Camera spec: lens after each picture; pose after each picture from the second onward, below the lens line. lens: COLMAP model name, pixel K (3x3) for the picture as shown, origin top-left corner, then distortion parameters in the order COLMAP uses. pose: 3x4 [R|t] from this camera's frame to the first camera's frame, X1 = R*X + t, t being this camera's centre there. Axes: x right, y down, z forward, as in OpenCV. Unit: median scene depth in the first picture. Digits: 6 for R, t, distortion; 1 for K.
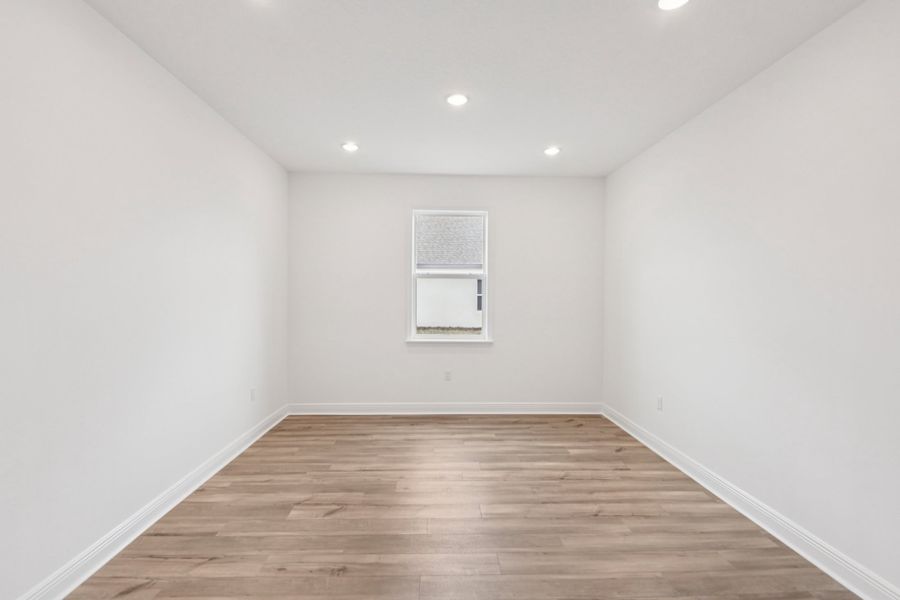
lens RADIAL K [[418.4, 0, 450.0], [0, 418.4, 290.0], [0, 0, 1]] dist [0.024163, -0.012348]
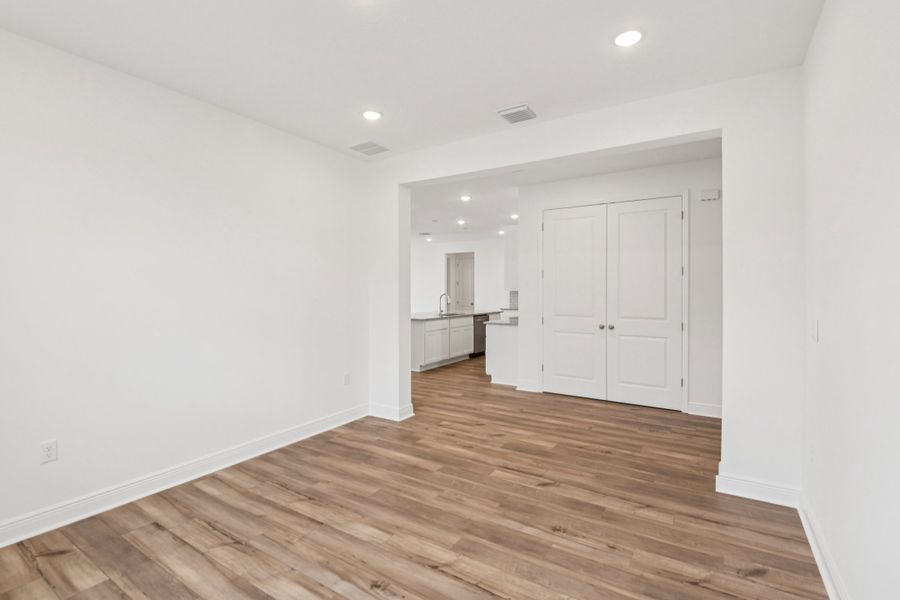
lens RADIAL K [[412.3, 0, 451.1], [0, 412.3, 293.0], [0, 0, 1]] dist [0.020106, -0.012123]
pose [[-0.819999, -0.007063, 0.572322, -0.536375], [-0.011322, 0.999928, -0.003883, 0.028388], [-0.572254, -0.009664, -0.820020, 1.699309]]
